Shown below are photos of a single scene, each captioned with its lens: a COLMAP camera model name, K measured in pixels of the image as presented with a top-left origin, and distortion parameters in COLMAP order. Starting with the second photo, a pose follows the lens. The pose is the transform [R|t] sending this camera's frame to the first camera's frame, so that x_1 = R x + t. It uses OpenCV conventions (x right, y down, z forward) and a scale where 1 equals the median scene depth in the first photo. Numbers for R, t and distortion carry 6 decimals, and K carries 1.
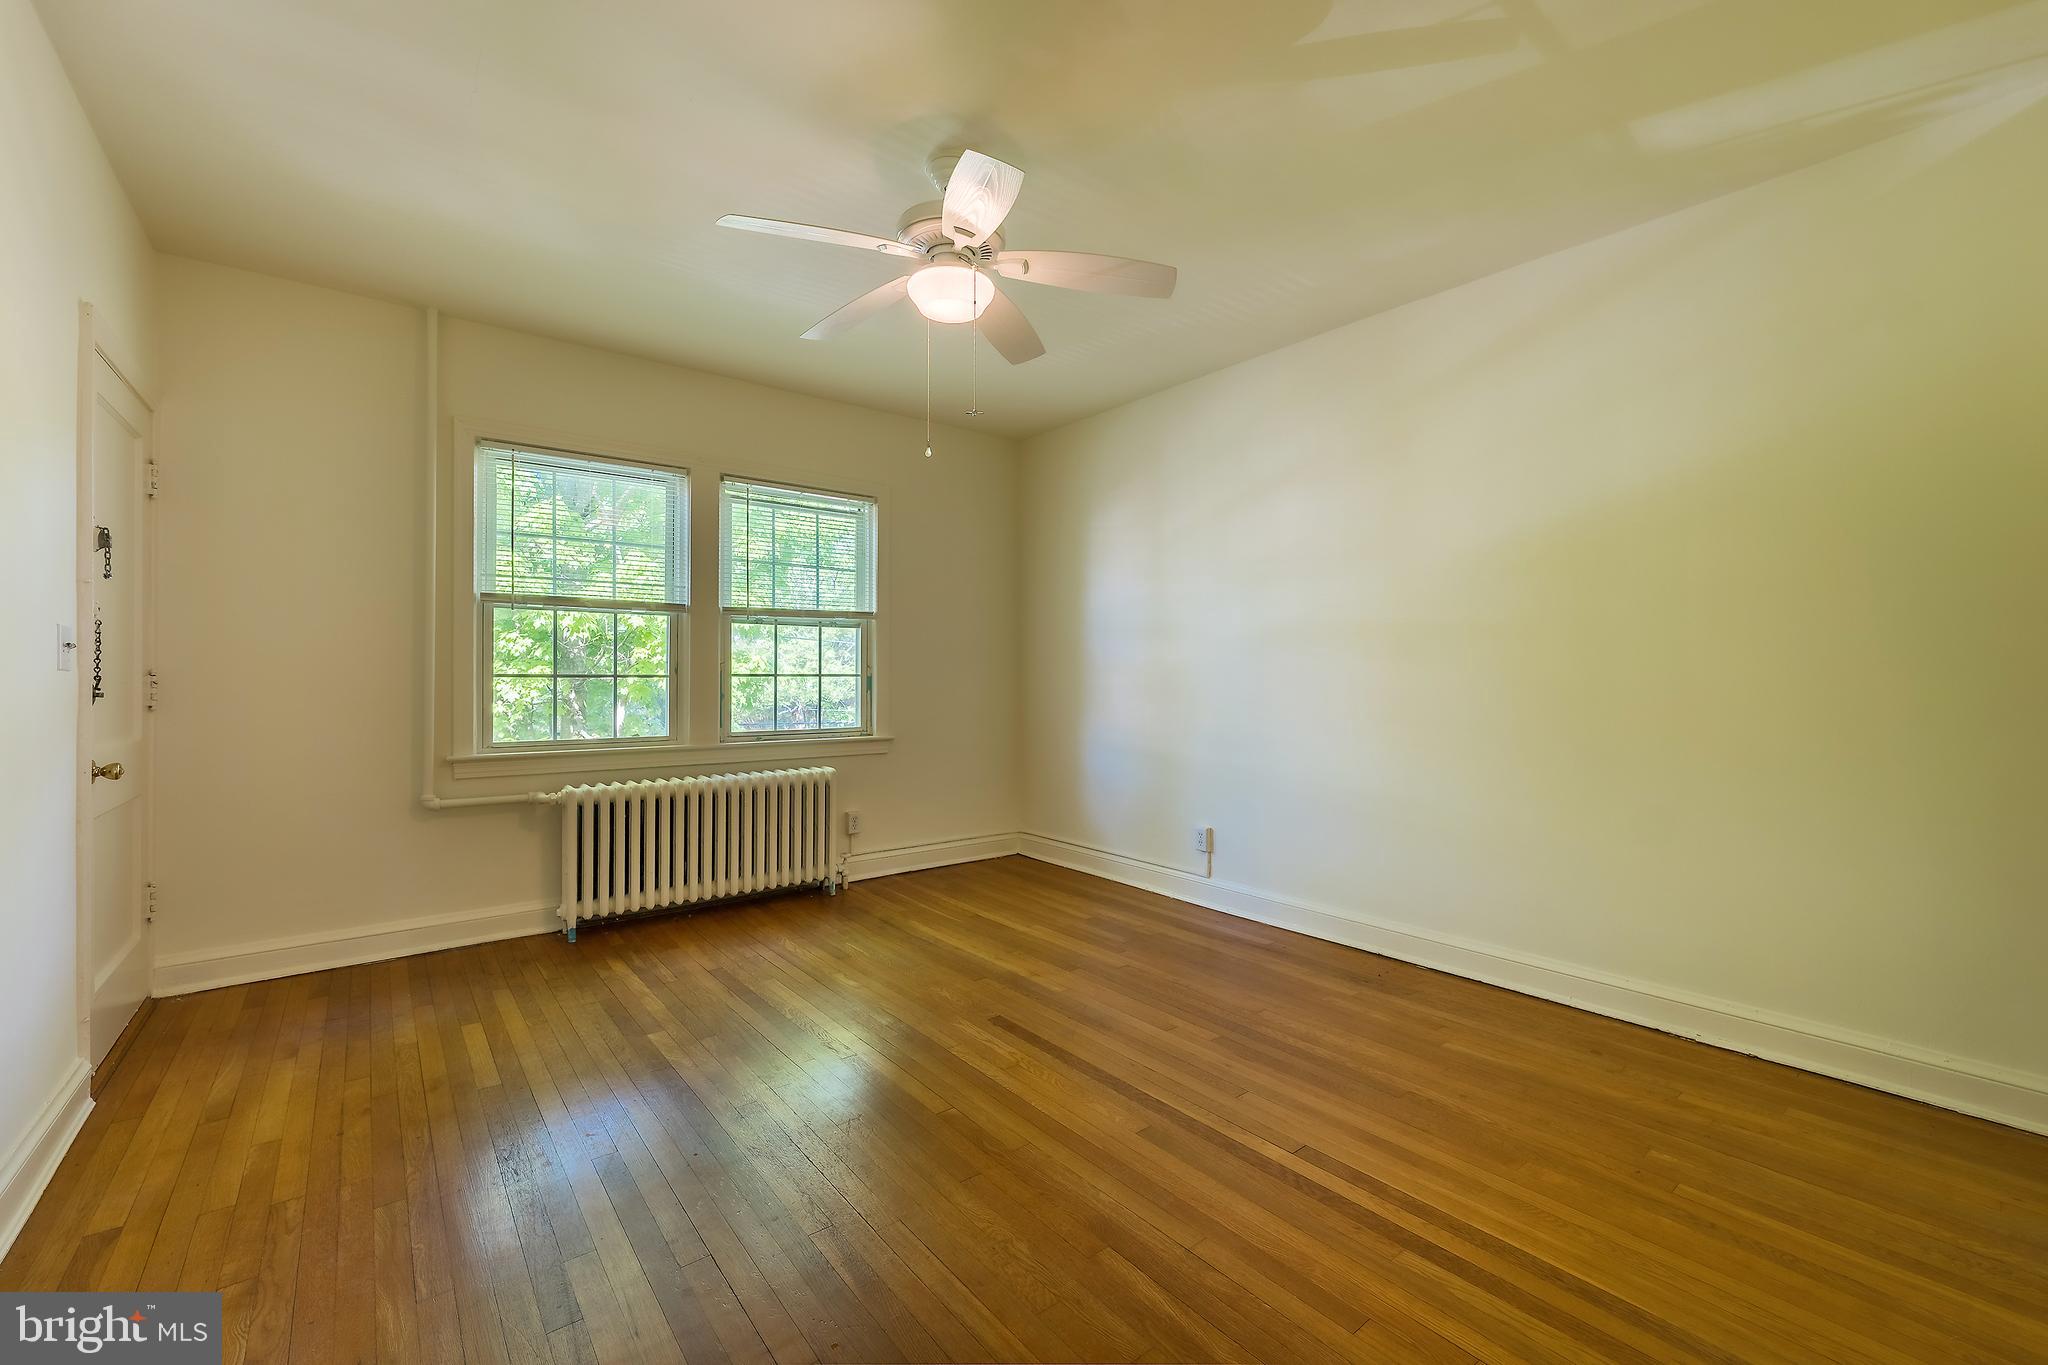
lens RADIAL K [[833.6, 0, 1024.5], [0, 833.6, 669.8], [0, 0, 1]] dist [0.002012, 0.000188]
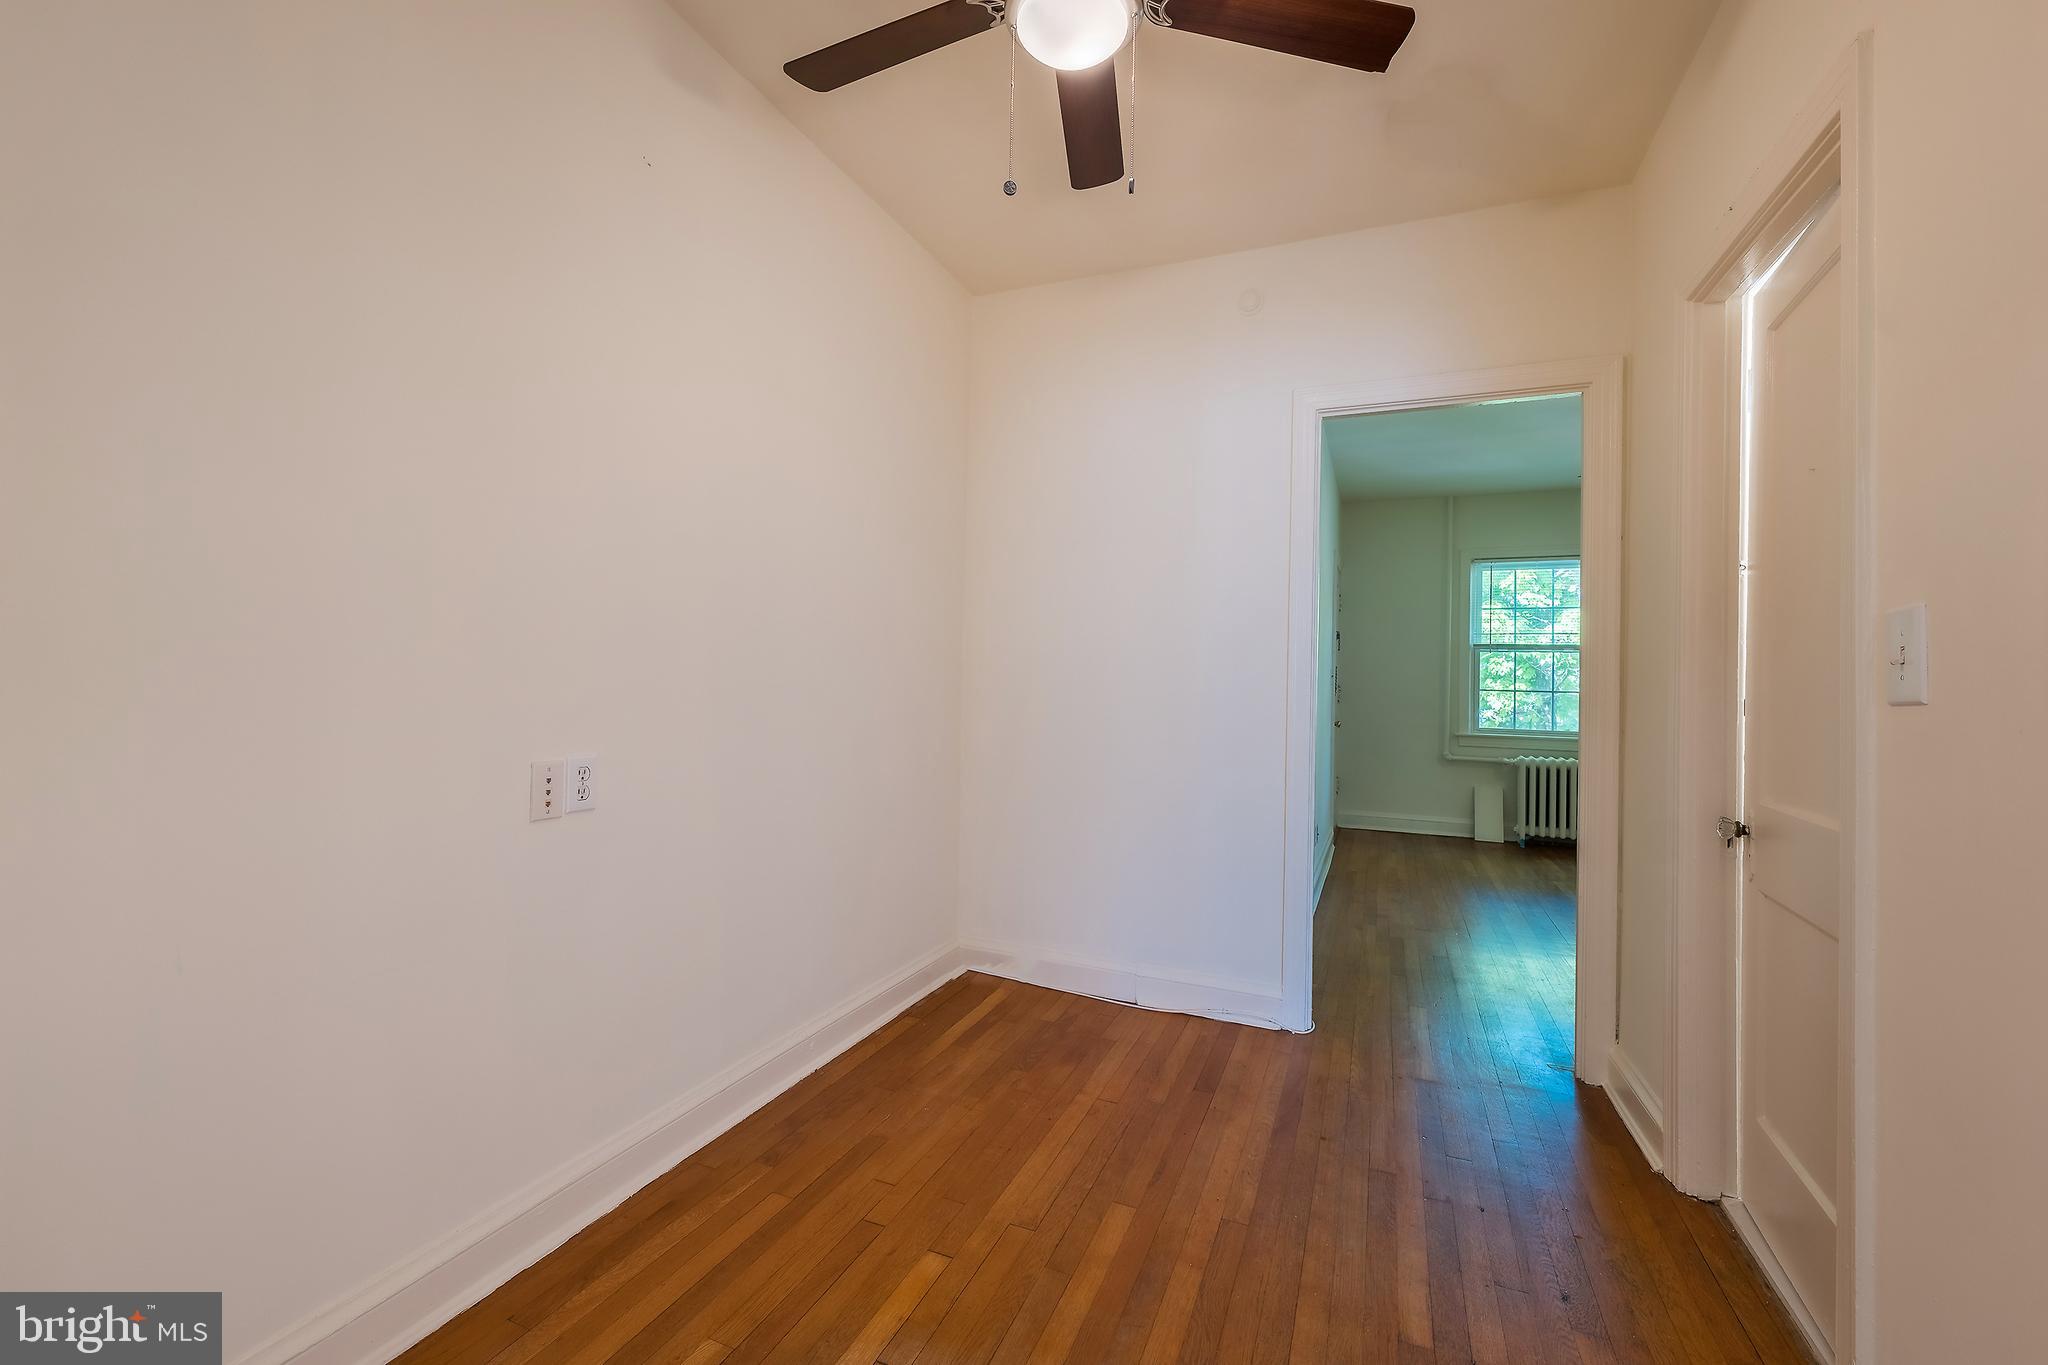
lens RADIAL K [[833.6, 0, 1024.5], [0, 833.6, 669.8], [0, 0, 1]] dist [0.002012, 0.000188]
pose [[0.474174, -0.000293, -0.880431, 0.469739], [-0.016426, 0.999823, -0.009179, -0.003459], [0.880278, 0.018815, 0.474085, -0.699523]]
